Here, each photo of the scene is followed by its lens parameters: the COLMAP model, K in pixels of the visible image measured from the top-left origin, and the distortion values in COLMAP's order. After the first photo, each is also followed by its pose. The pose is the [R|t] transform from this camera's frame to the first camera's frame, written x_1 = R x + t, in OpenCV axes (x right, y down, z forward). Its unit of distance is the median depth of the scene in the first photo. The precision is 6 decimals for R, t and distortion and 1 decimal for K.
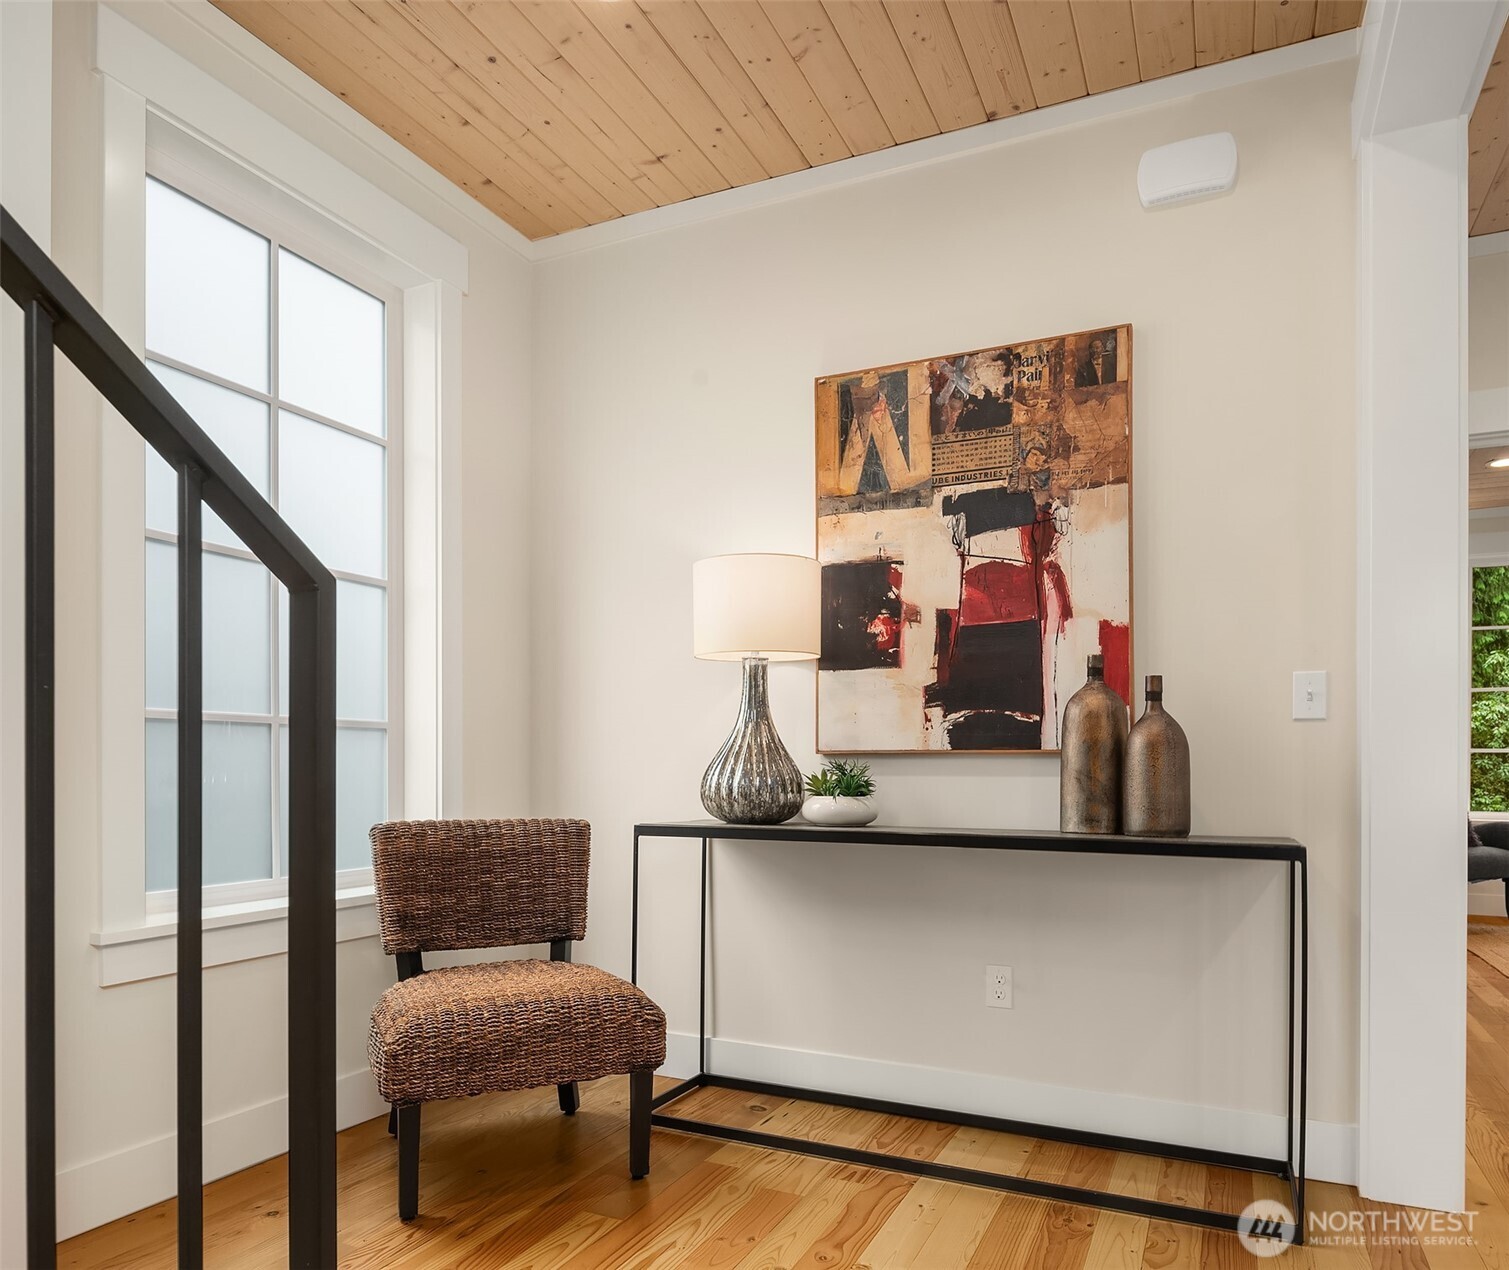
lens RADIAL K [[1029.1, 0, 754.3], [0, 1029.1, 780.2], [0, 0, 1]] dist [-0.004915, 0.002406]
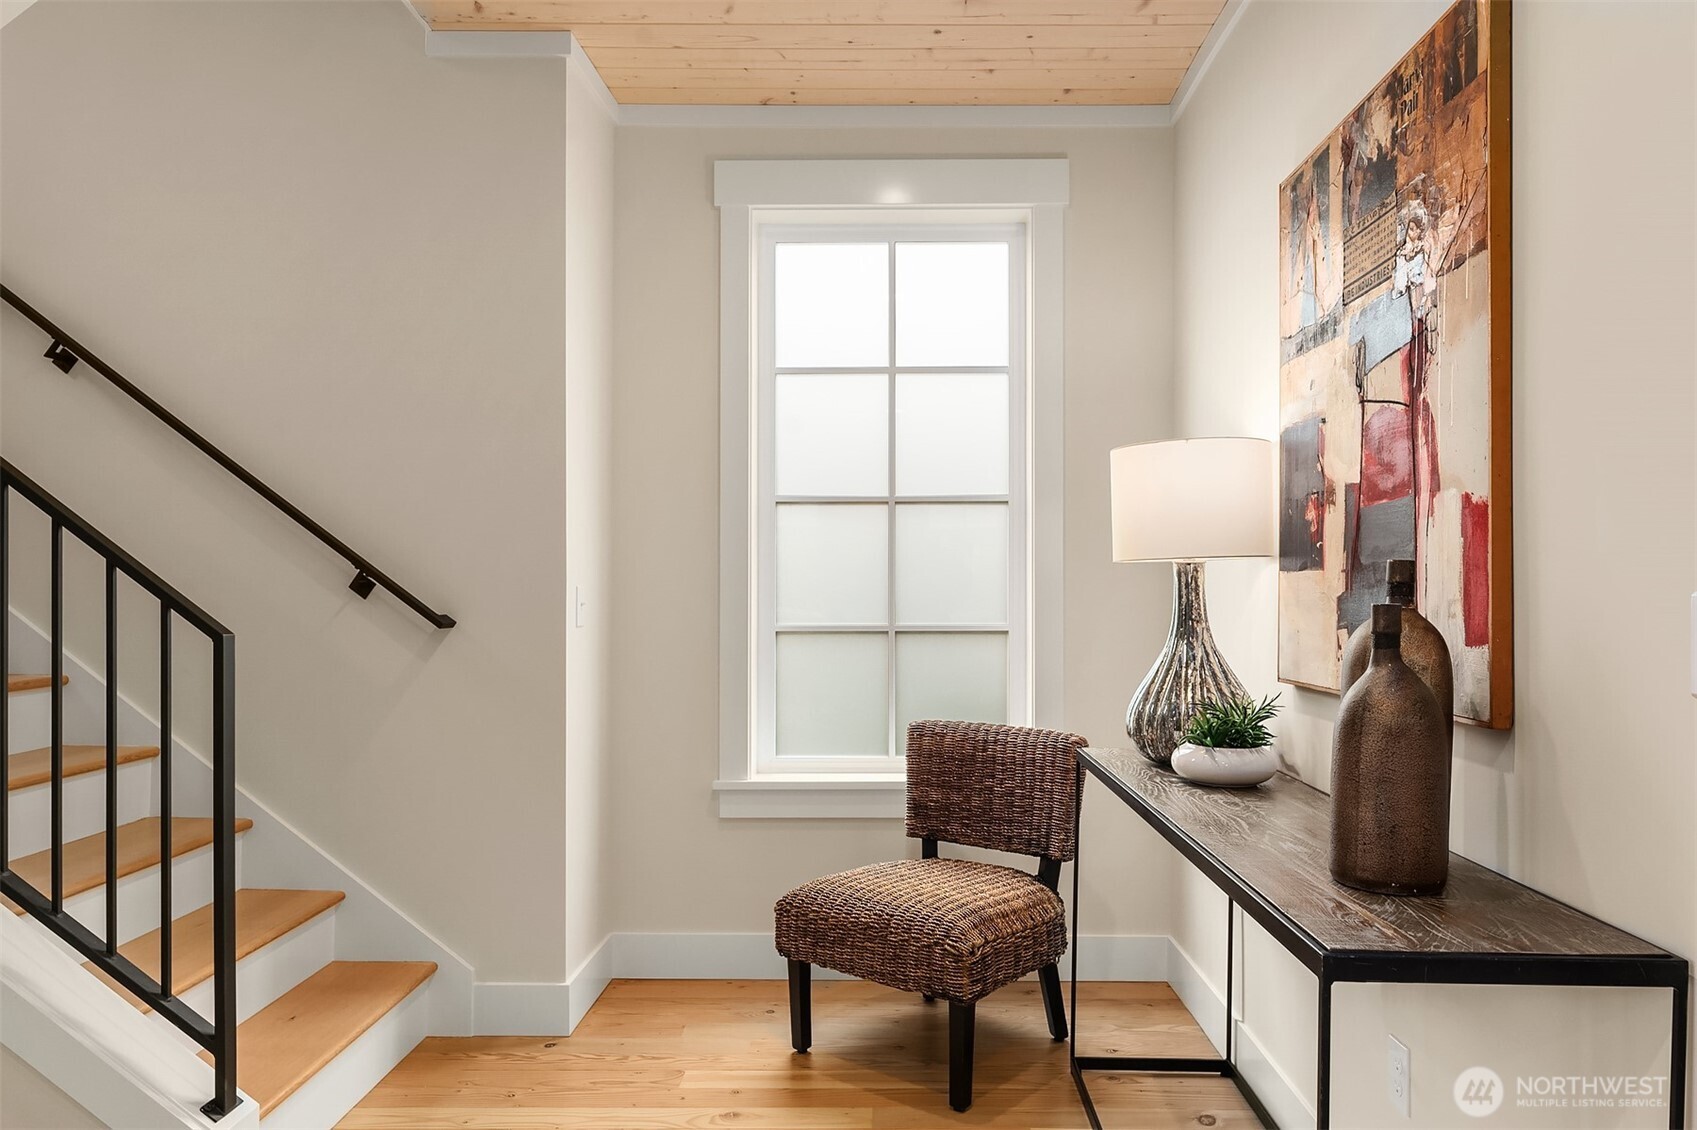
lens RADIAL K [[1123.1, 0, 854.9], [0, 1123.1, 587.7], [0, 0, 1]] dist [-0.001110, -0.001454]
pose [[0.406140, -0.010135, -0.913755, 0.741445], [-0.006104, 0.999886, -0.013803, -0.087805], [0.913790, 0.011184, 0.406032, 0.412114]]
